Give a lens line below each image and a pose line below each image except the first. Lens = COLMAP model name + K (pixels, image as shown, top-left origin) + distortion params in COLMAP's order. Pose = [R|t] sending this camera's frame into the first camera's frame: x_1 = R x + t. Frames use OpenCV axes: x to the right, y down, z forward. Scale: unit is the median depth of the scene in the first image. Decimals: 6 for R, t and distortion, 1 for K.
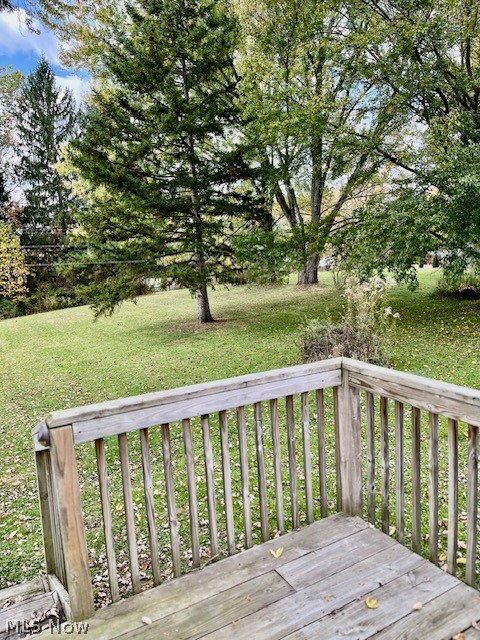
lens RADIAL K [[487.0, 0, 237.0], [0, 487.0, 321.3], [0, 0, 1]] dist [0.065530, -0.080381]
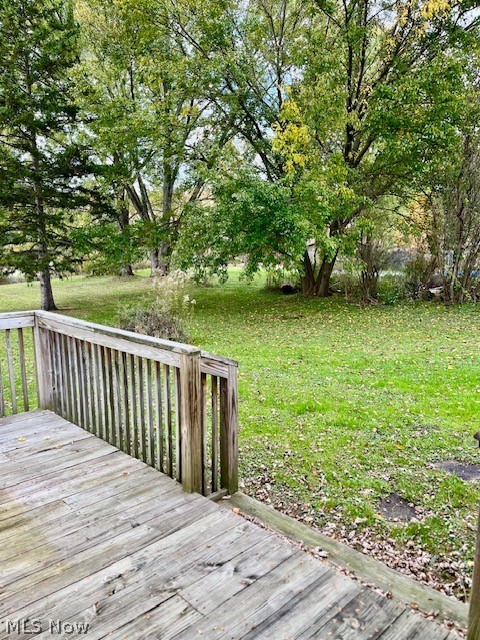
lens RADIAL K [[493.0, 0, 240.0], [0, 493.0, 320.0], [0, 0, 1]] dist [0.063337, -0.098568]
pose [[0.969983, 0.007441, 0.243060, 0.078813], [-0.008040, 0.999967, 0.001472, 0.017549], [-0.243041, -0.003382, 0.970010, -0.121879]]
